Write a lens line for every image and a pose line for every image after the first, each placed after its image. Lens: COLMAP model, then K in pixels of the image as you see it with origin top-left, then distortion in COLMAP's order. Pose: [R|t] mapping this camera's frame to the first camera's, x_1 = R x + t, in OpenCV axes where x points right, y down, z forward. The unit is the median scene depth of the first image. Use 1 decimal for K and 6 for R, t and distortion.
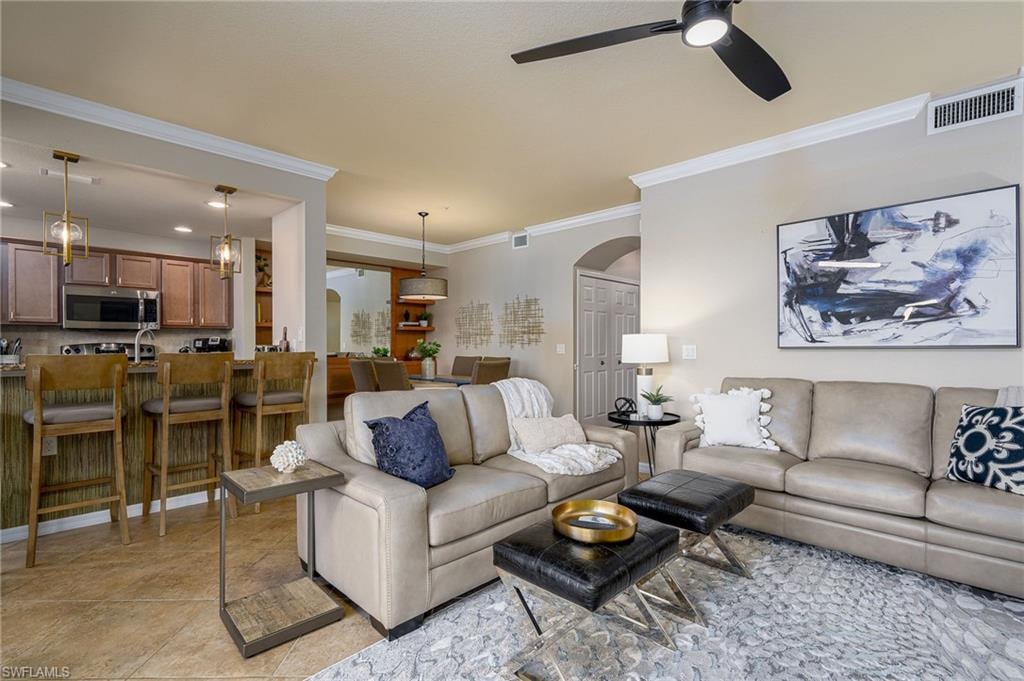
lens RADIAL K [[475.8, 0, 507.0], [0, 475.8, 350.5], [0, 0, 1]] dist [0.008826, 0.000528]
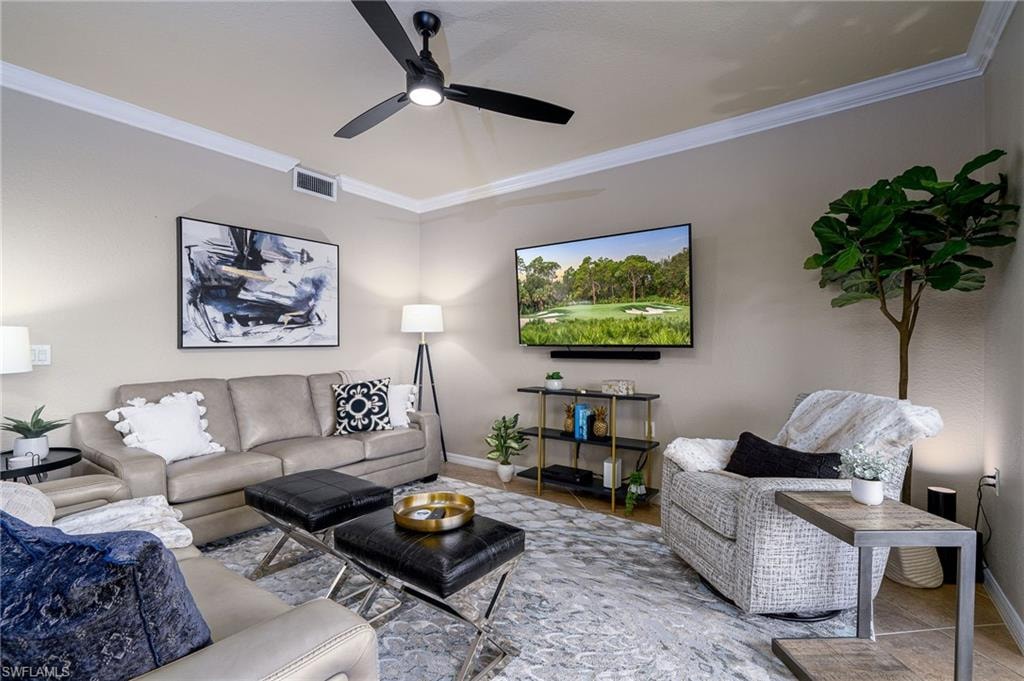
lens RADIAL K [[475.8, 0, 505.8], [0, 475.8, 345.2], [0, 0, 1]] dist [0.008826, 0.000528]
pose [[-0.130460, 0.001462, 0.991452, -0.523261], [0.011736, 0.999931, 0.000070, -0.003550], [-0.991384, 0.011645, -0.130468, 0.578799]]
